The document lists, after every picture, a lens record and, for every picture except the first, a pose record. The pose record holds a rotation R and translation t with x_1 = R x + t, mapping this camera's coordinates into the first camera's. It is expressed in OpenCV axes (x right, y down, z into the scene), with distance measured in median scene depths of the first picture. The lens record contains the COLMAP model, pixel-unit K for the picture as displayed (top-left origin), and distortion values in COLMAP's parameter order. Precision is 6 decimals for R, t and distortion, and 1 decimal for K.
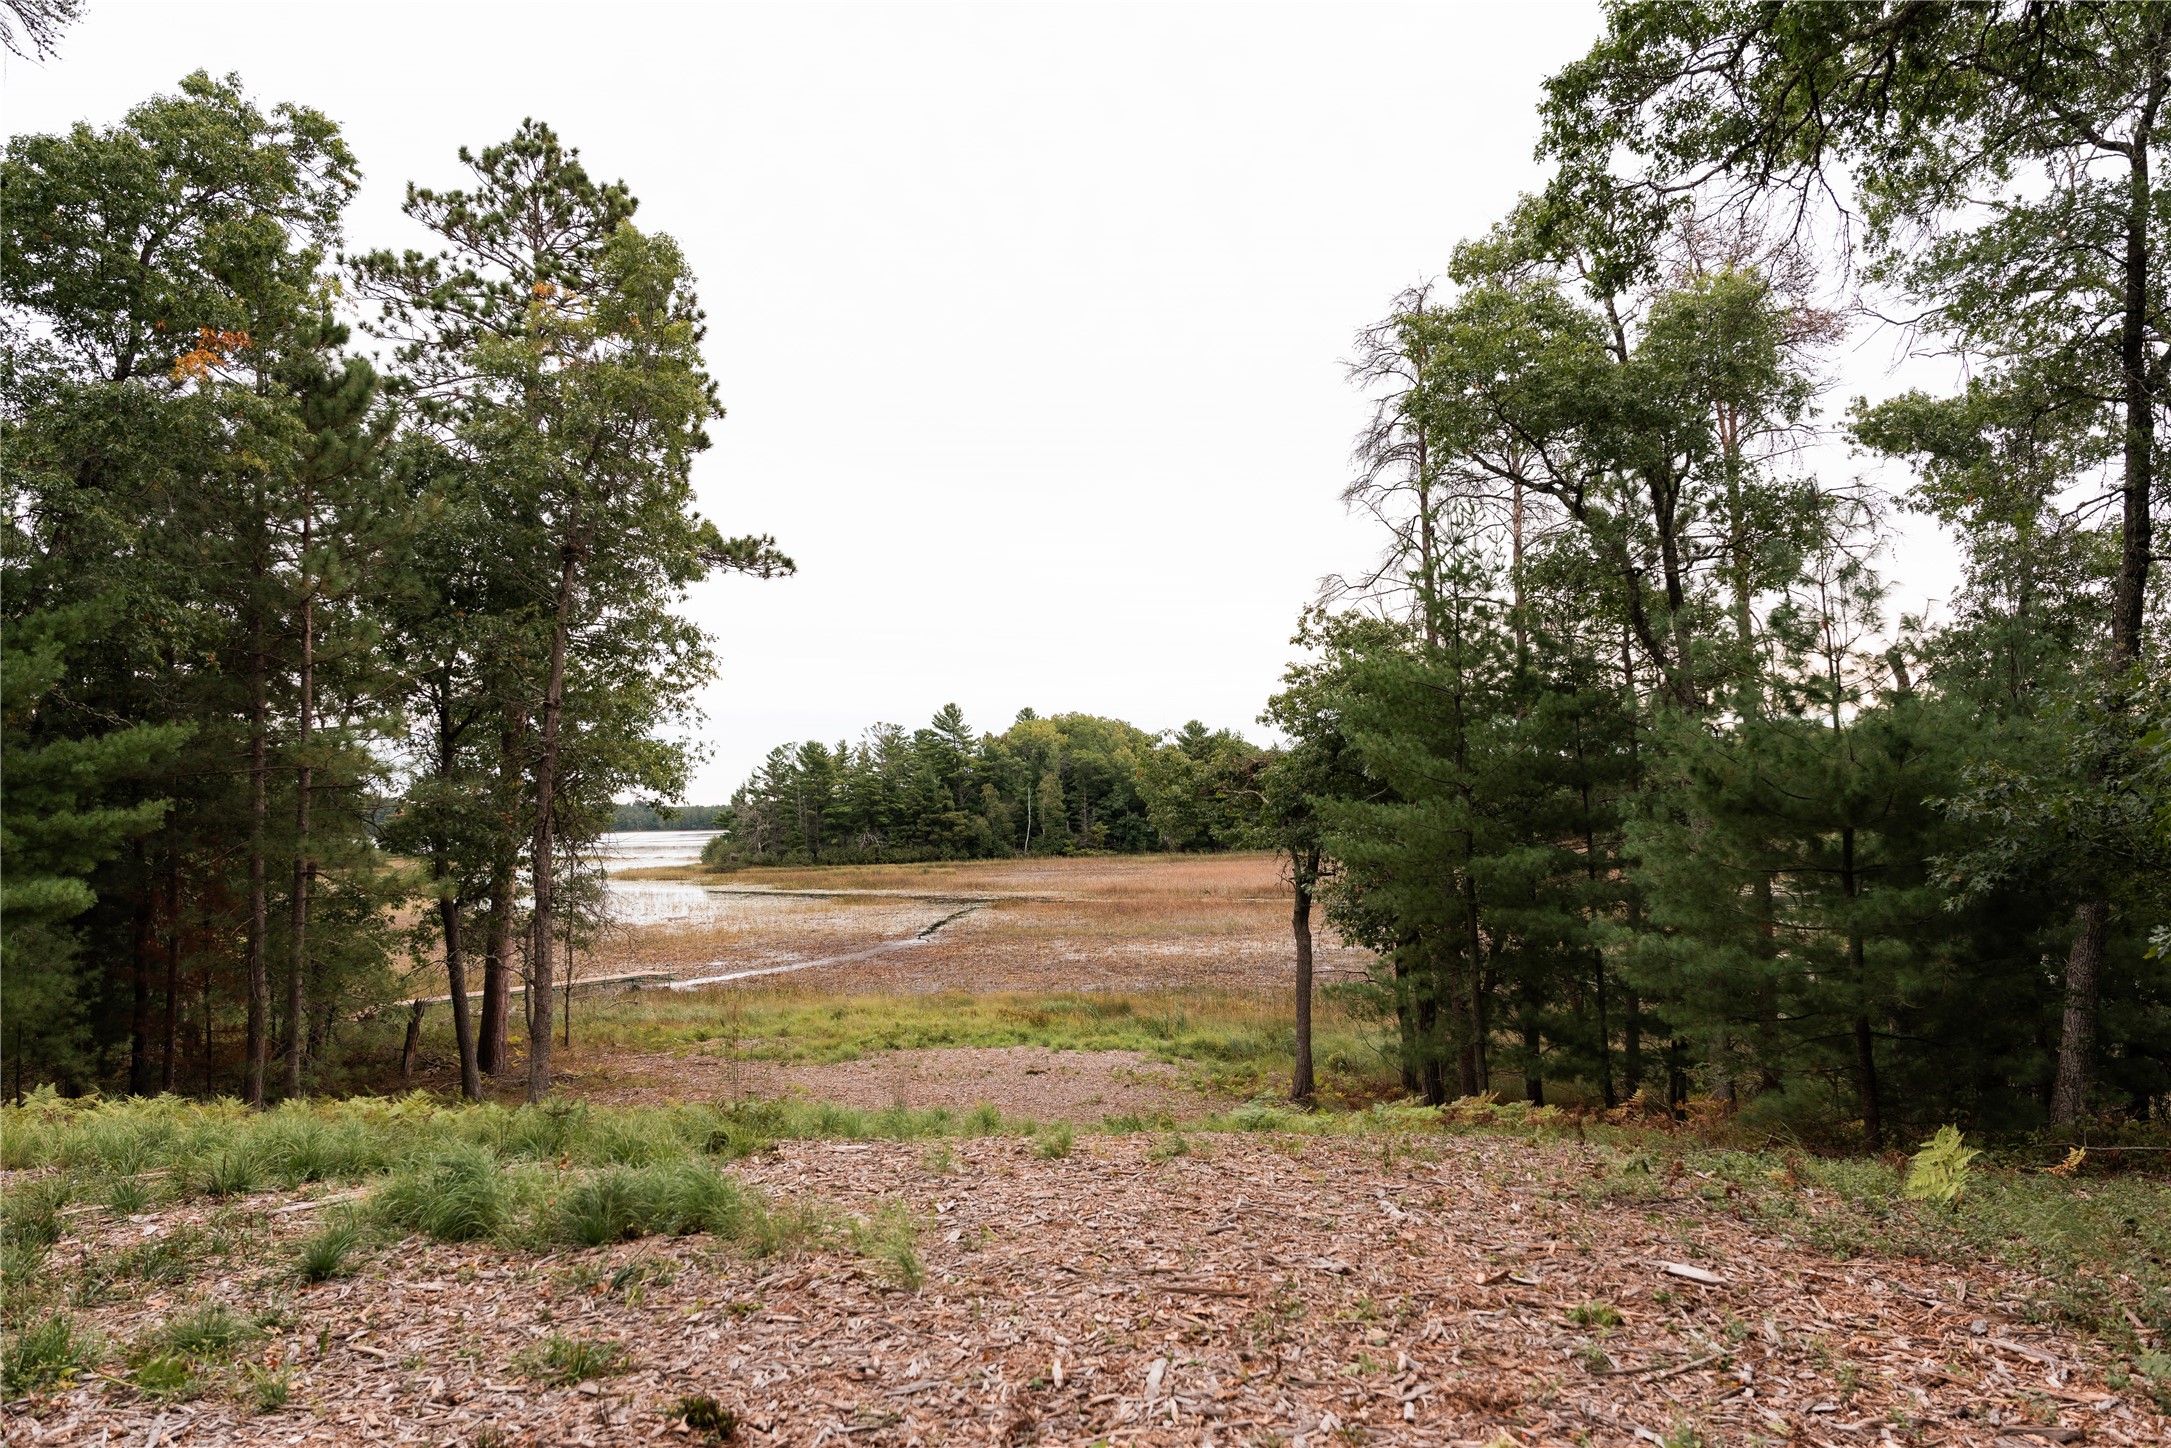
lens RADIAL K [[1409.0, 0, 1082.4], [0, 1409.0, 786.6], [0, 0, 1]] dist [-0.083167, 0.036188]
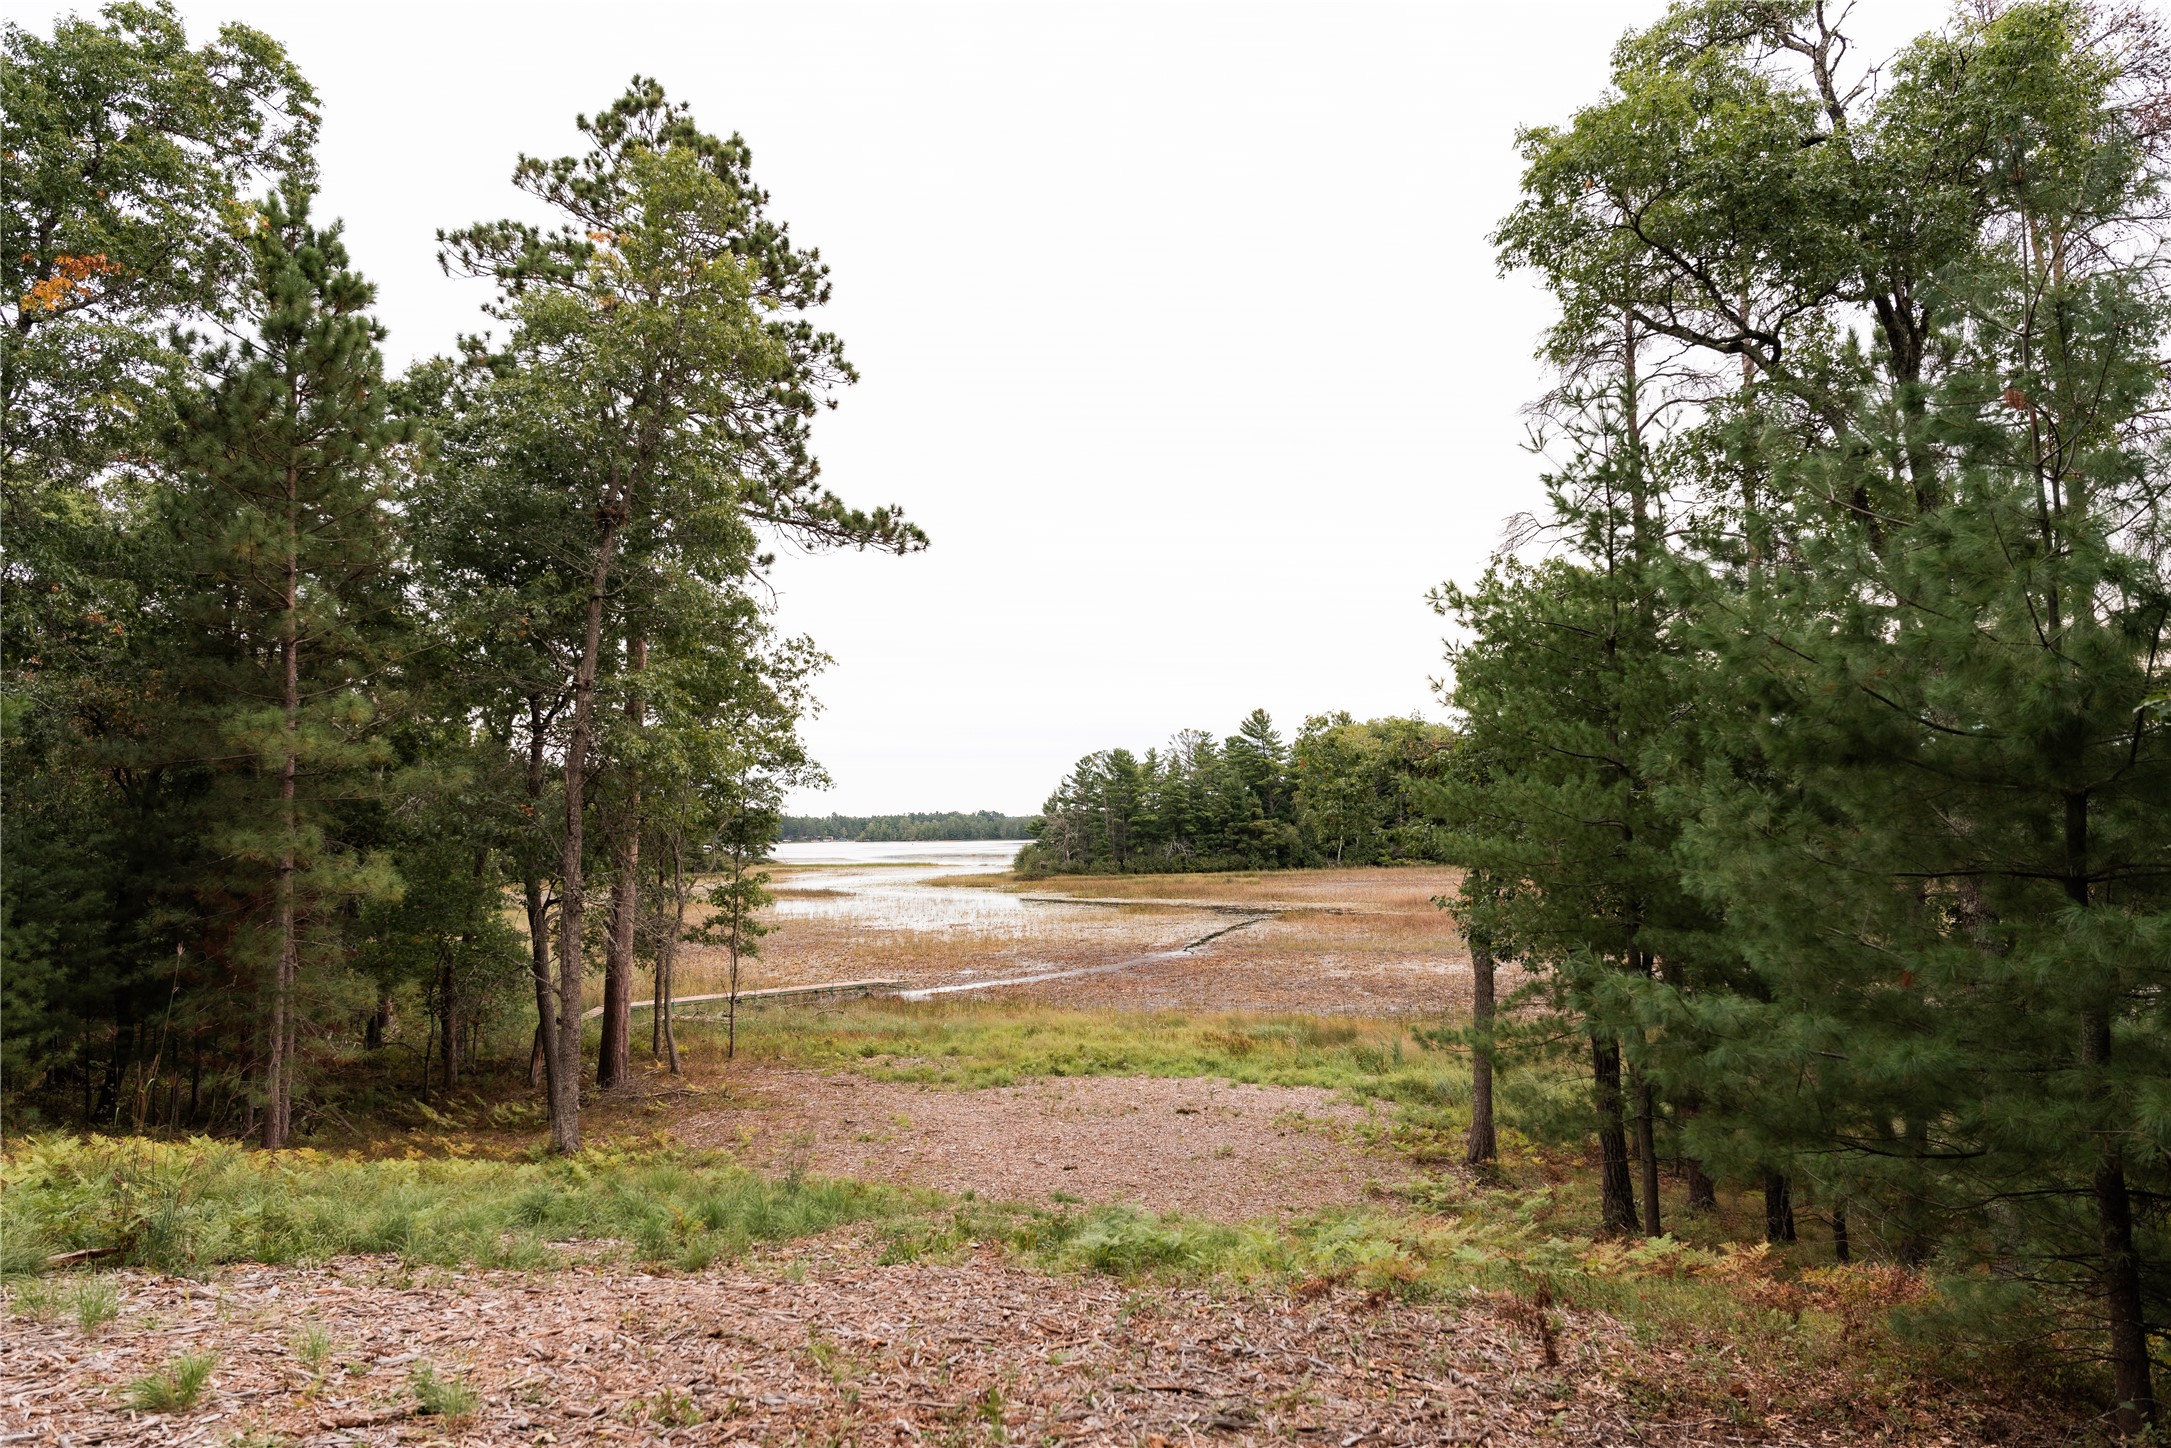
lens RADIAL K [[1409.0, 0, 1082.4], [0, 1409.0, 786.6], [0, 0, 1]] dist [-0.083167, 0.036188]
pose [[0.972132, -0.004364, -0.234395, 0.105450], [0.002738, 0.999970, -0.007263, 0.009653], [0.234420, 0.006419, 0.972114, 0.145059]]
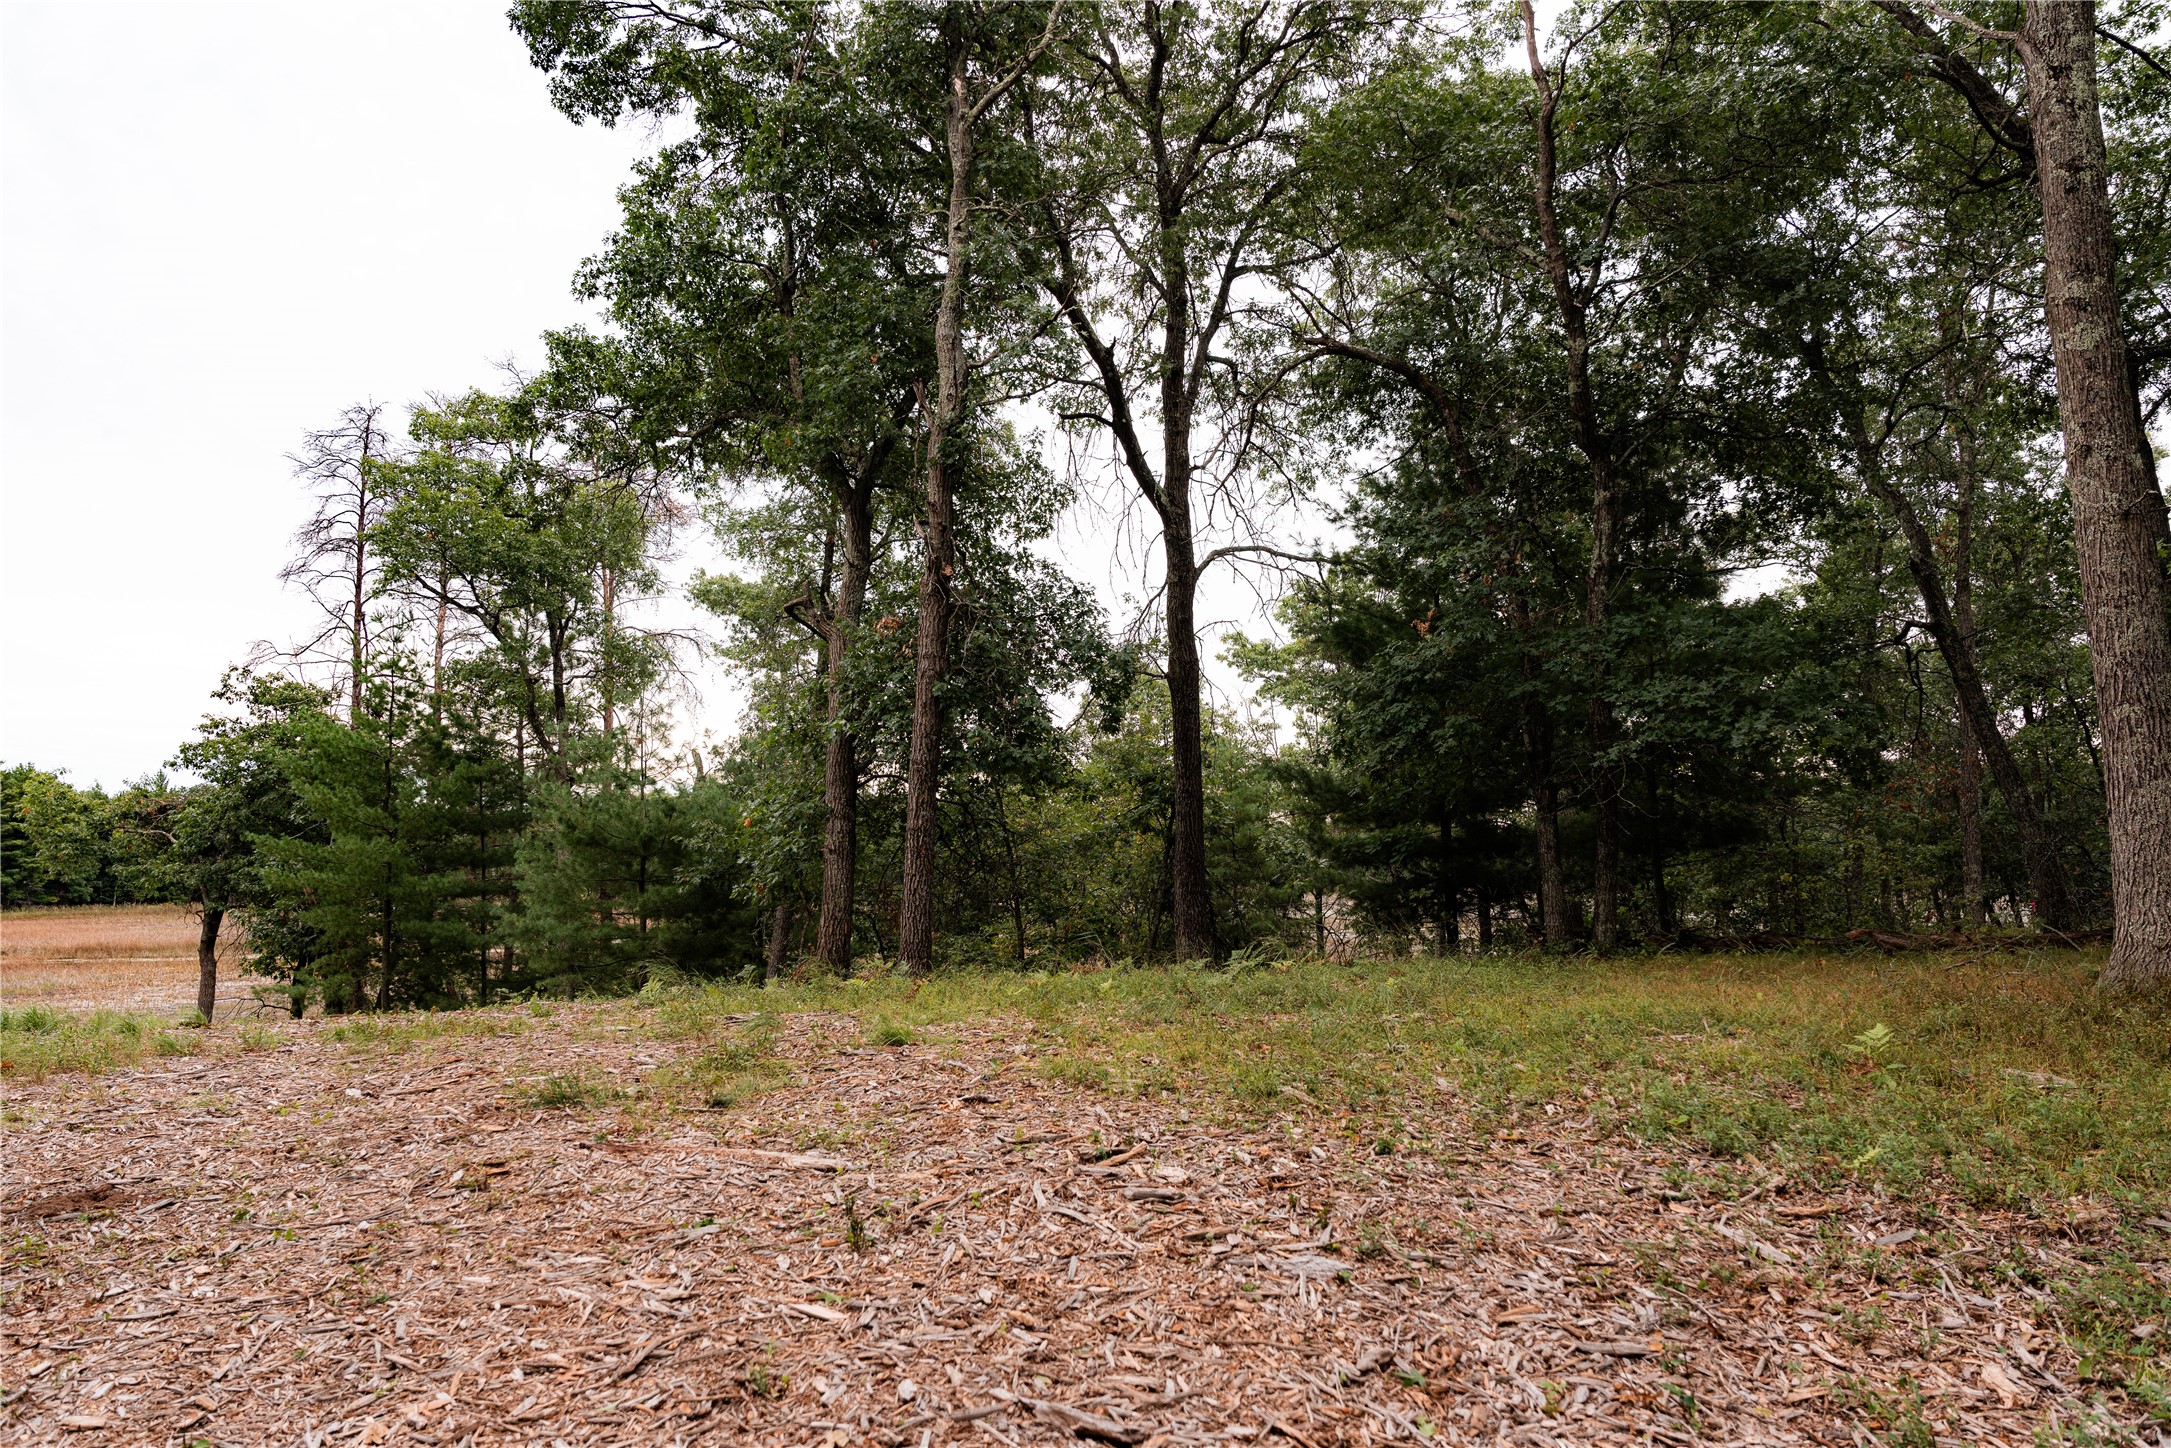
lens RADIAL K [[1476.5, 0, 1085.5], [0, 1476.5, 724.0], [0, 0, 1]] dist [-0.093087, 0.140348]
pose [[0.729387, 0.088232, 0.678387, -0.110192], [-0.028404, 0.994699, -0.098833, 0.010506], [-0.683511, 0.052819, 0.728027, -0.260463]]
